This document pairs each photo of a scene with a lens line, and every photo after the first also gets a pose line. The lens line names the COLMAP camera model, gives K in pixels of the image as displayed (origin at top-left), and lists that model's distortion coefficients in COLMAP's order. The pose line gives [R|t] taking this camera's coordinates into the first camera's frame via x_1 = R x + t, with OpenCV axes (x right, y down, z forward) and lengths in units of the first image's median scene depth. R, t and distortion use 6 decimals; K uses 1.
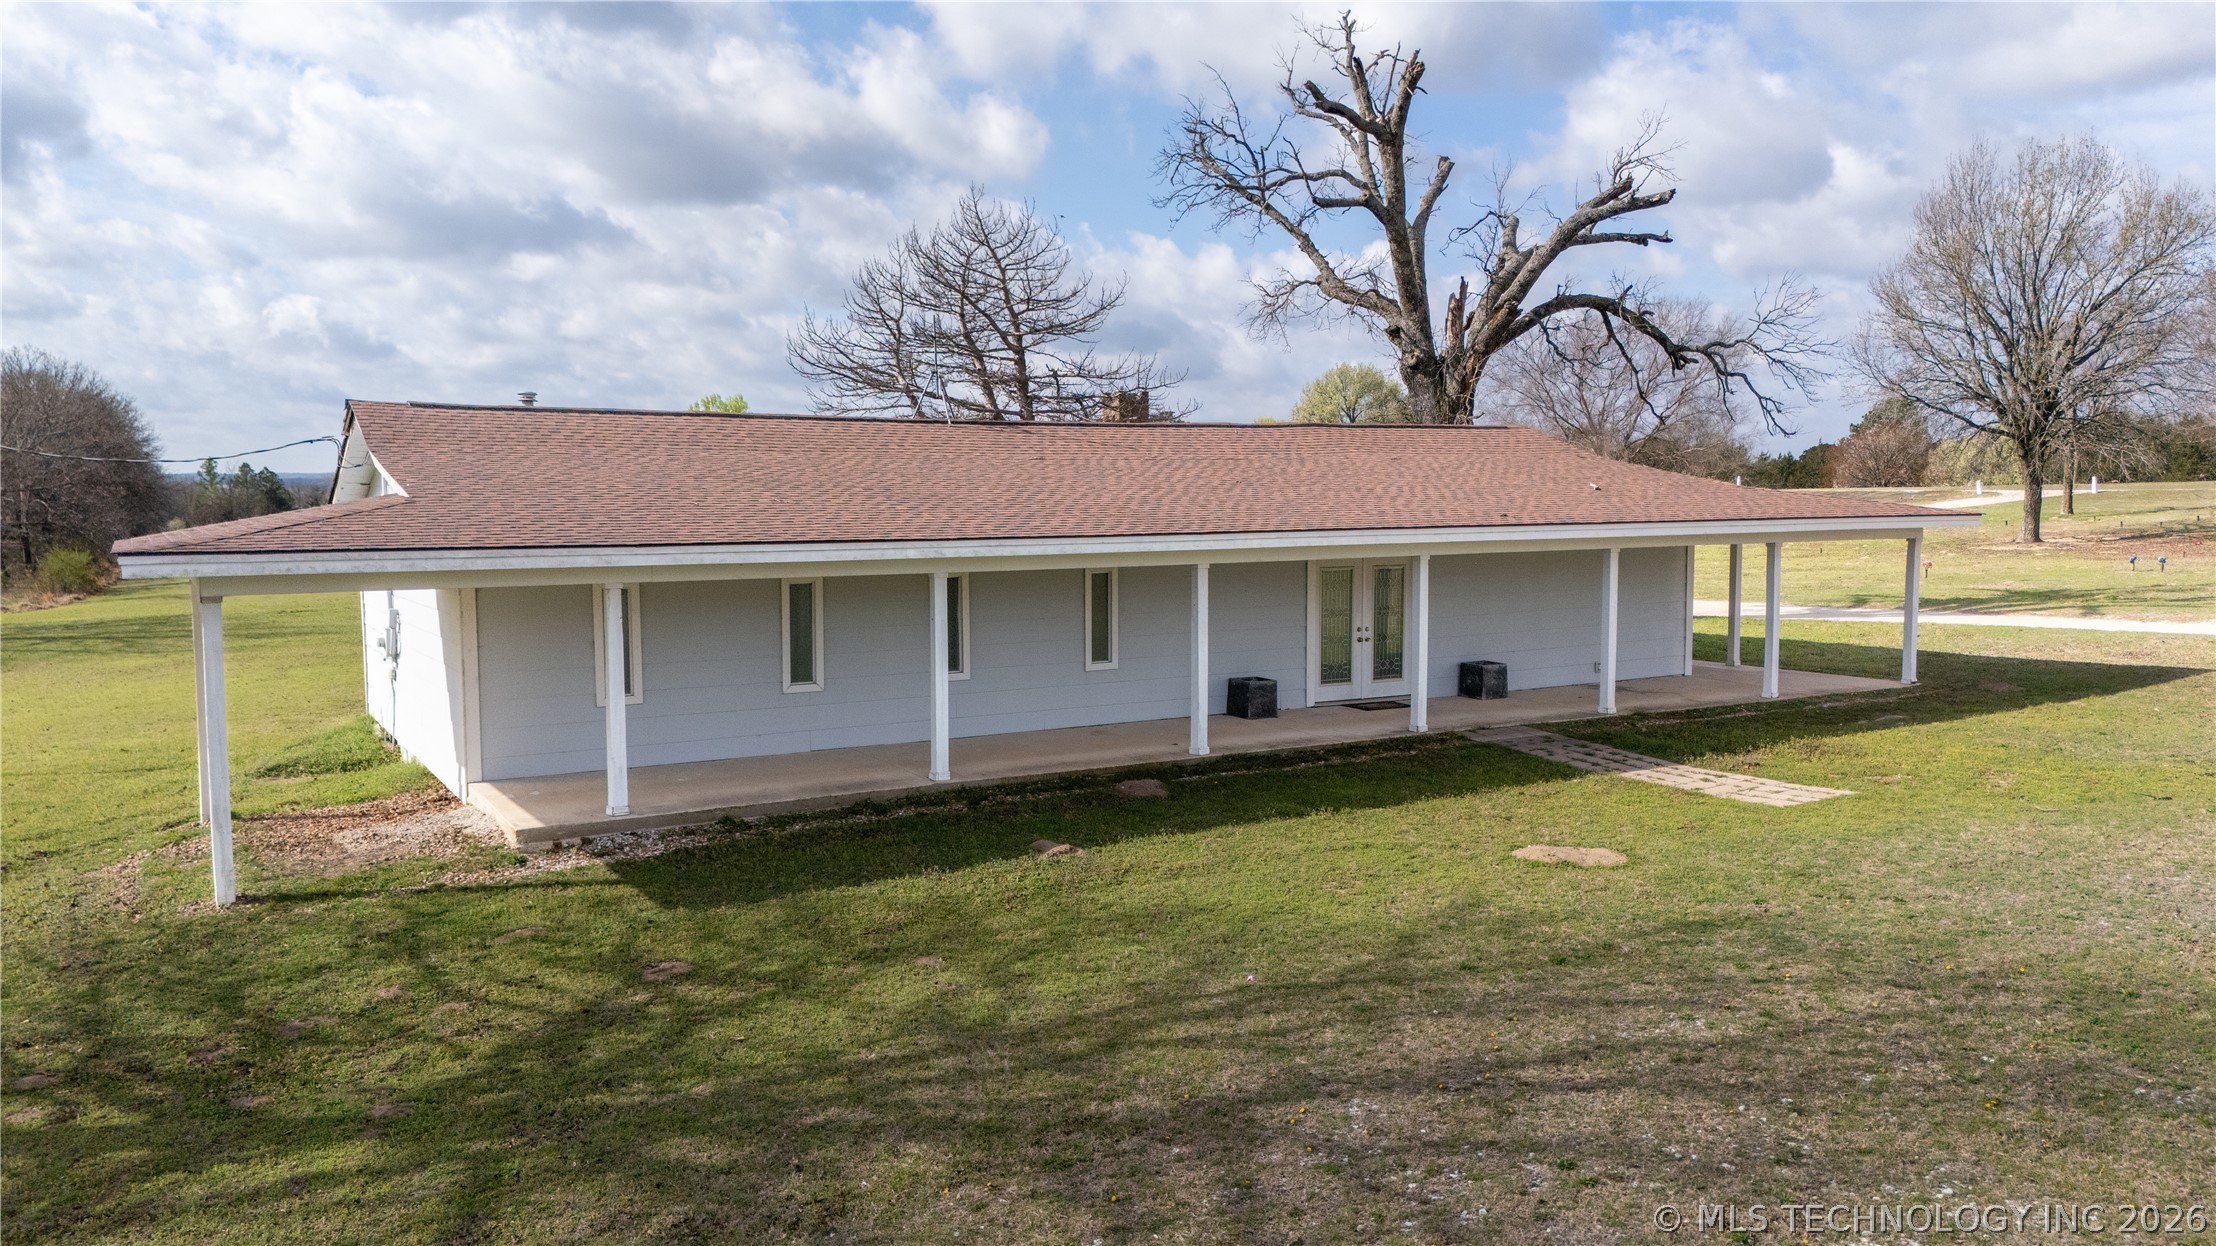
lens RADIAL K [[1624.0, 0, 1113.9], [0, 1624.0, 619.7], [0, 0, 1]] dist [0.082353, -0.078725]
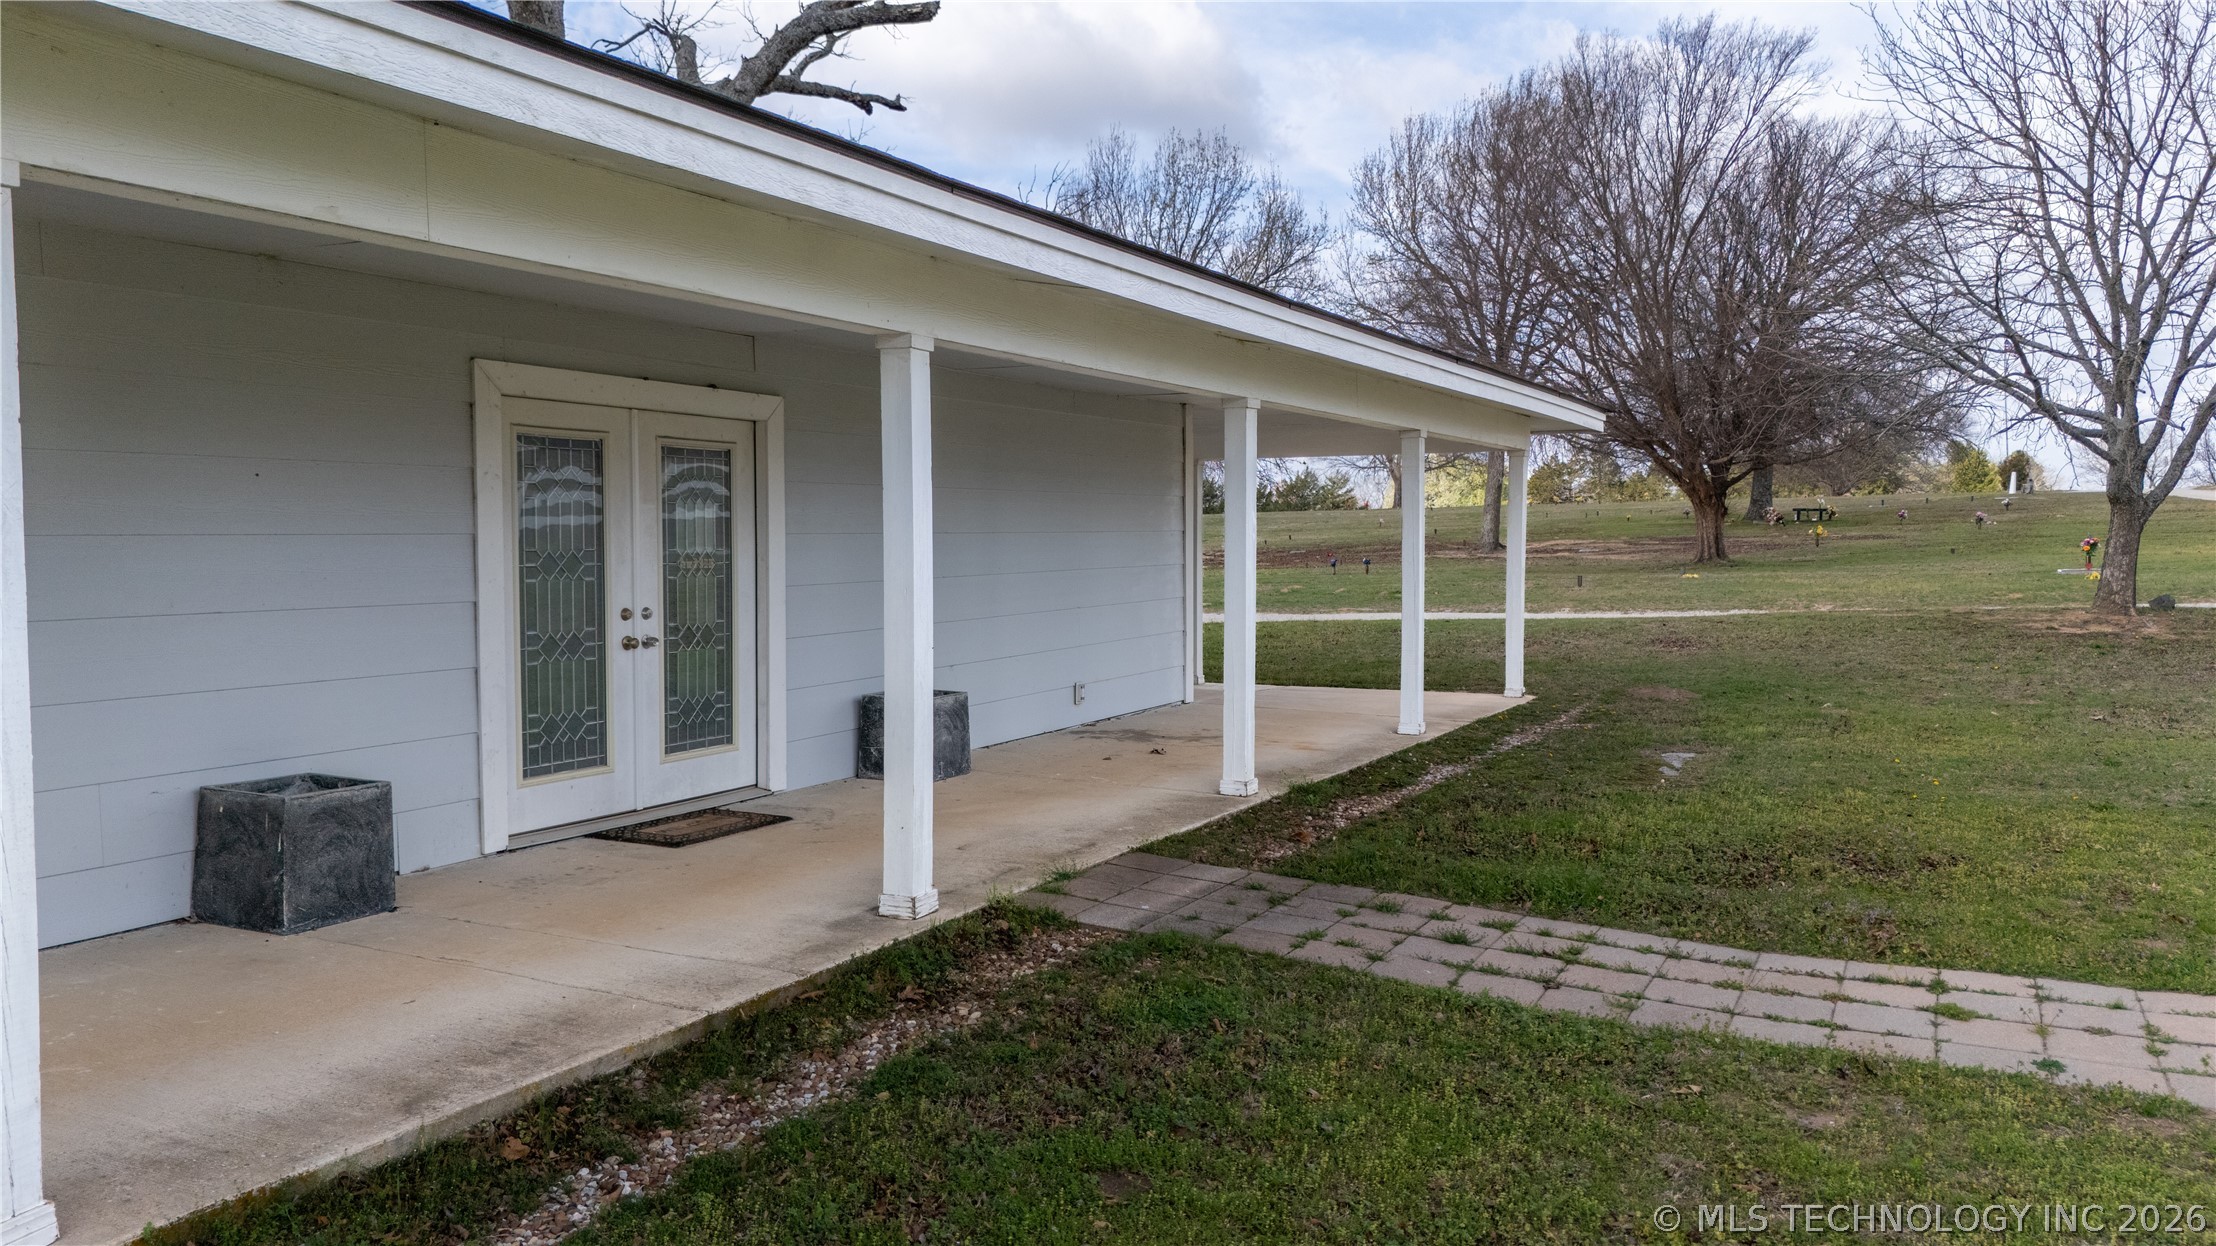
lens RADIAL K [[1591.0, 0, 1106.5], [0, 1591.0, 623.3], [0, 0, 1]] dist [-0.006447, 0.071540]
pose [[0.839153, -0.021299, 0.543478, 0.051831], [0.036729, 0.999171, -0.017554, 0.018364], [-0.542653, 0.034692, 0.839240, 0.670928]]
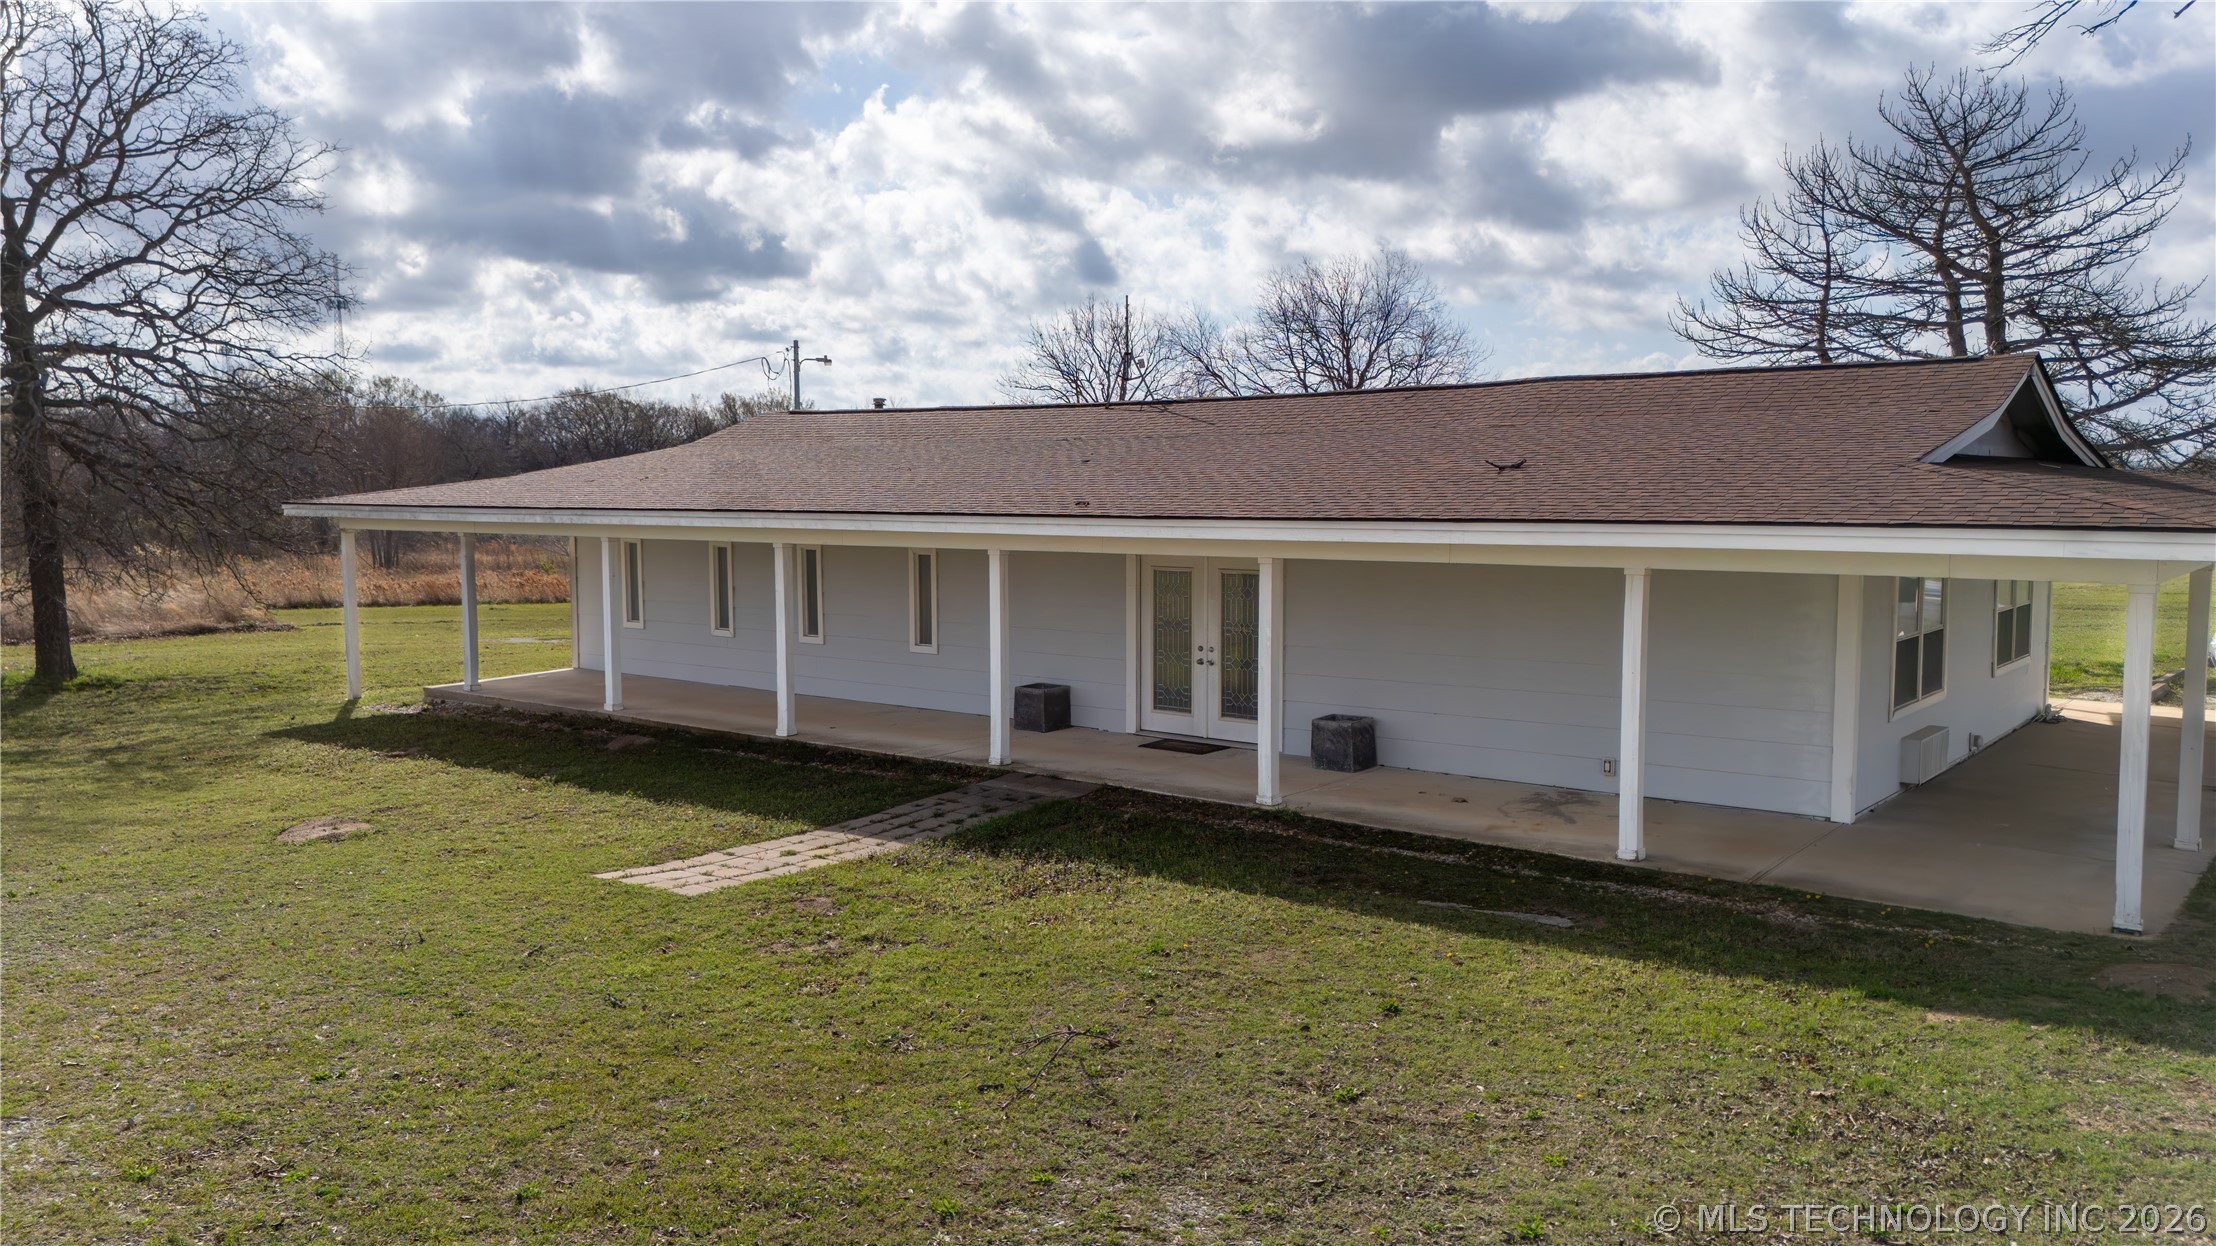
lens RADIAL K [[1624.0, 0, 1113.9], [0, 1624.0, 619.7], [0, 0, 1]] dist [0.082353, -0.078725]
pose [[0.354460, 0.076697, -0.931920, 0.875541], [-0.077229, 0.995627, 0.052566, -0.045966], [0.931877, 0.053339, 0.358833, 0.701997]]
